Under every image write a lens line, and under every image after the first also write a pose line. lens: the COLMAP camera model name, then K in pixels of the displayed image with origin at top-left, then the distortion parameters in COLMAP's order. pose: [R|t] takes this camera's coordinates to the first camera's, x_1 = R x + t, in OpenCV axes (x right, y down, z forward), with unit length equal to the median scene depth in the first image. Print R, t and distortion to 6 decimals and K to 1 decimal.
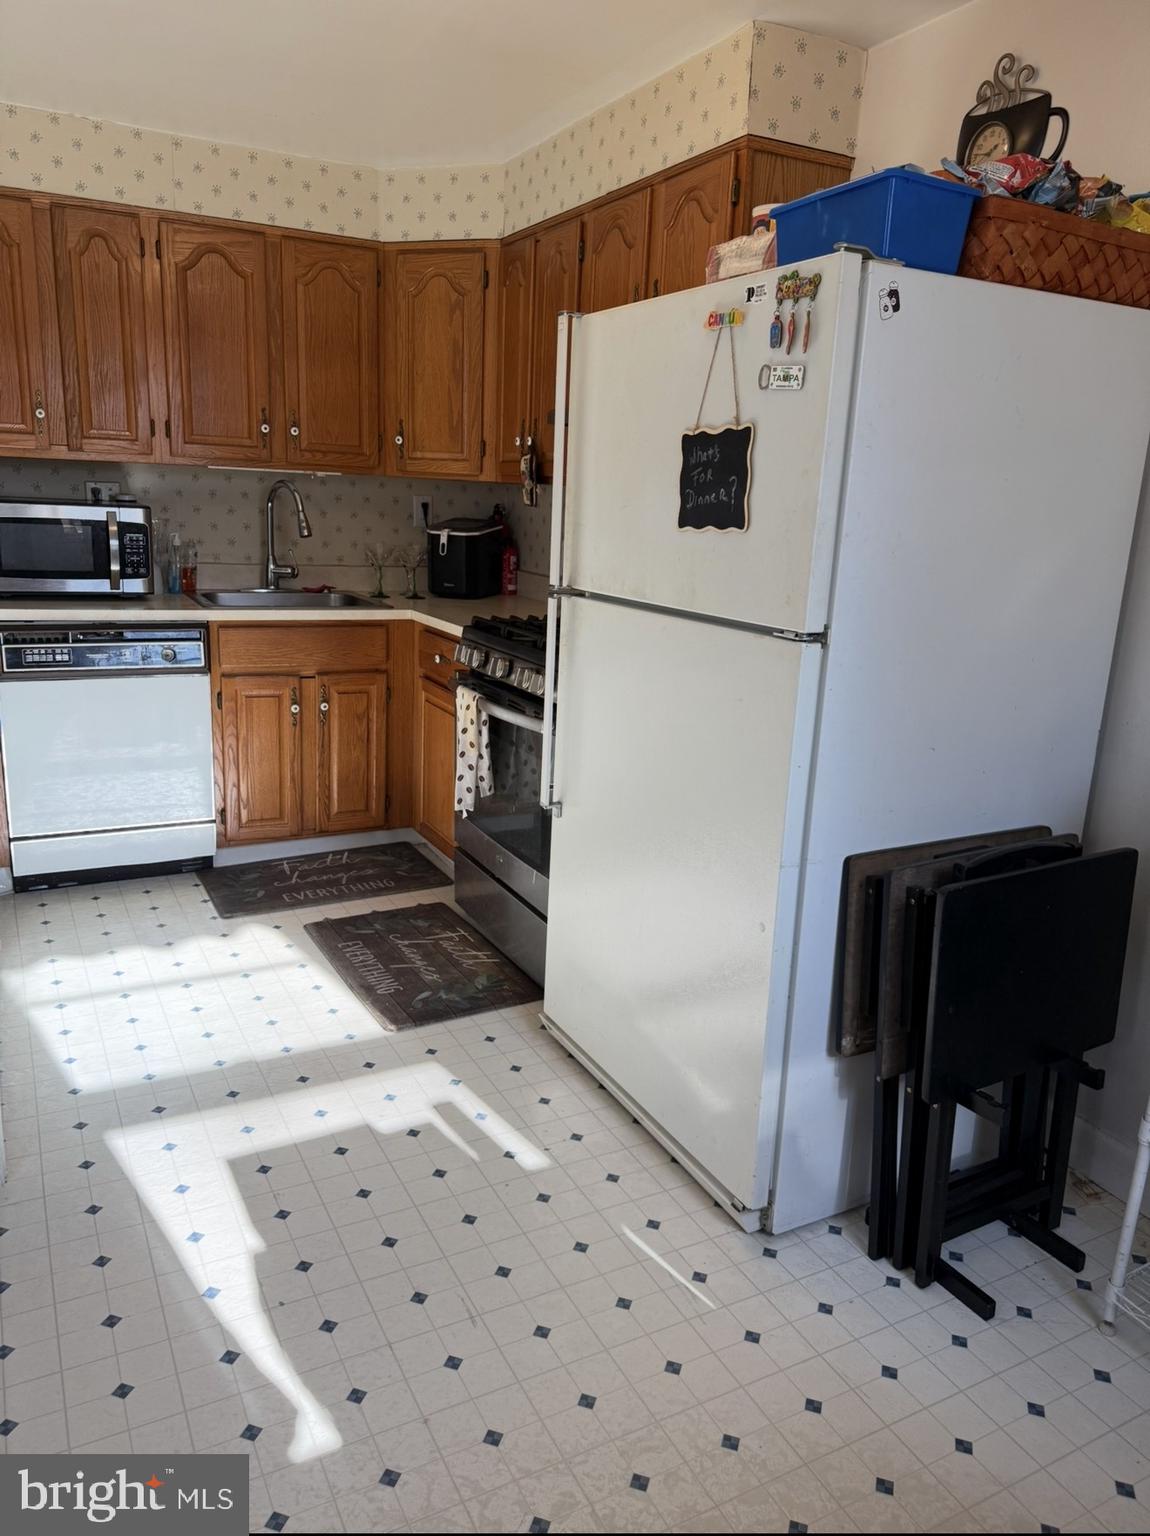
lens RADIAL K [[1095.9, 0, 578.4], [0, 1095.9, 767.4], [0, 0, 1]] dist [0.009420, -0.016555]
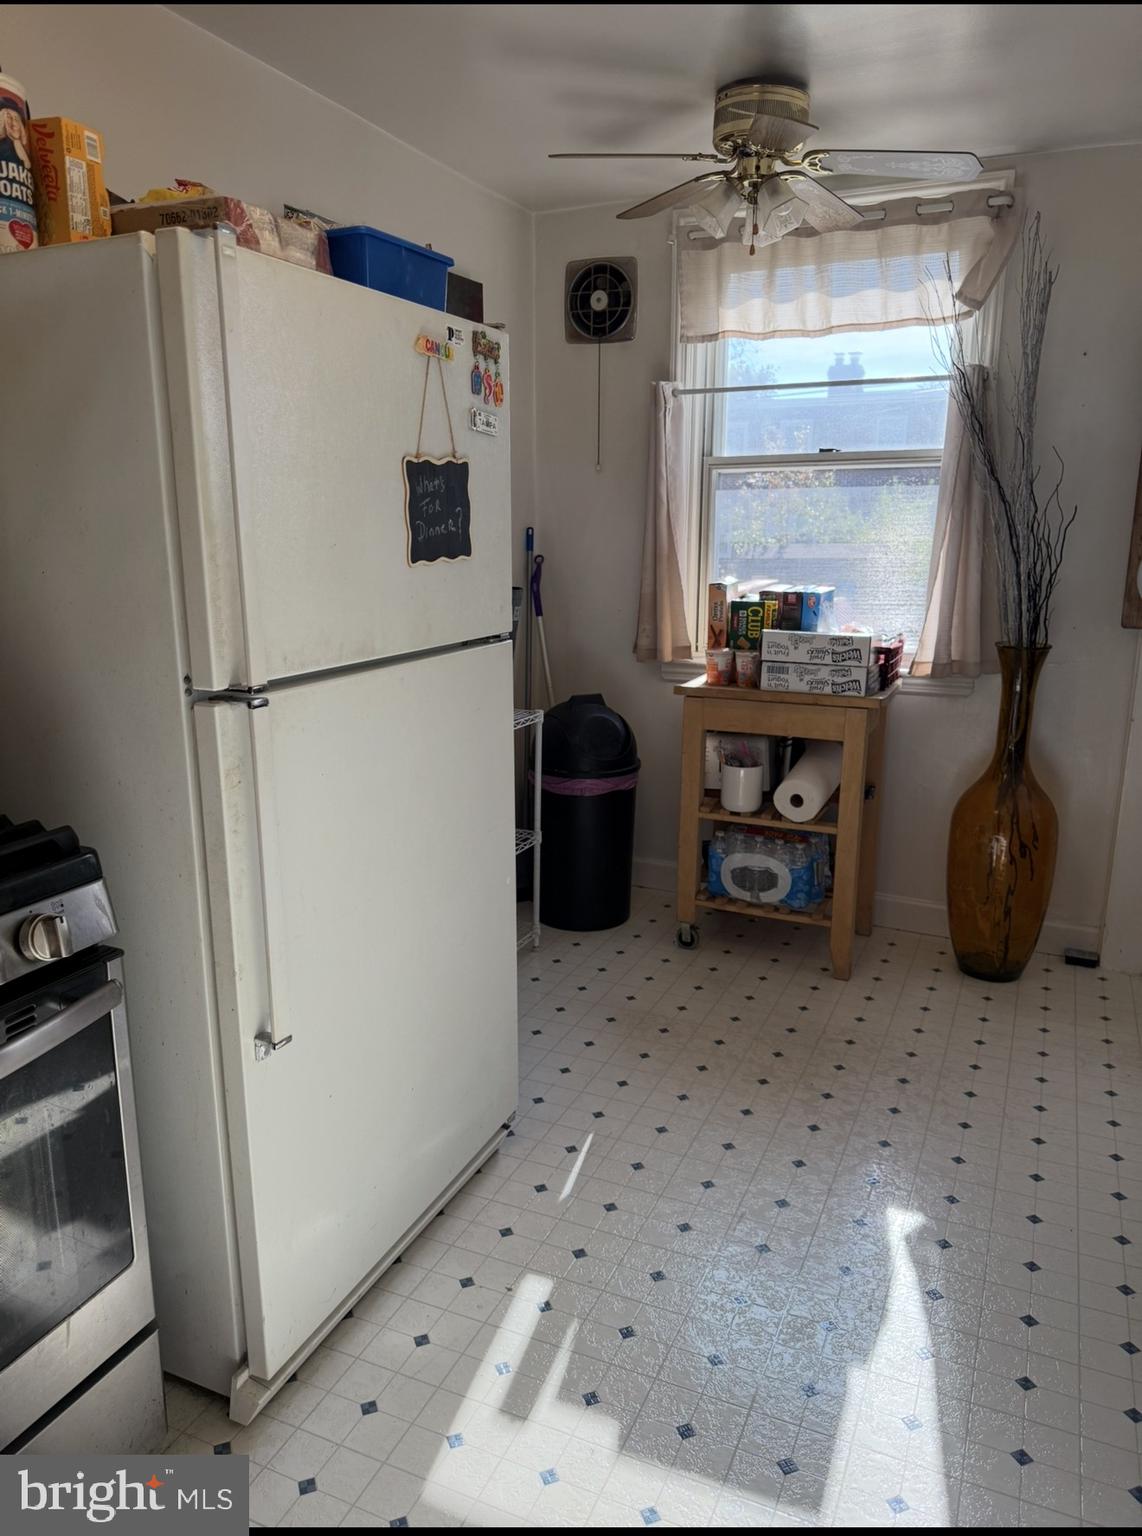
lens RADIAL K [[1095.9, 0, 571.5], [0, 1095.9, 767.1], [0, 0, 1]] dist [0.009420, -0.016555]
pose [[-0.618594, -0.212859, 0.756329, -0.737516], [0.164796, 0.906043, 0.389779, -0.414186], [-0.768234, 0.365755, -0.525394, 1.497808]]
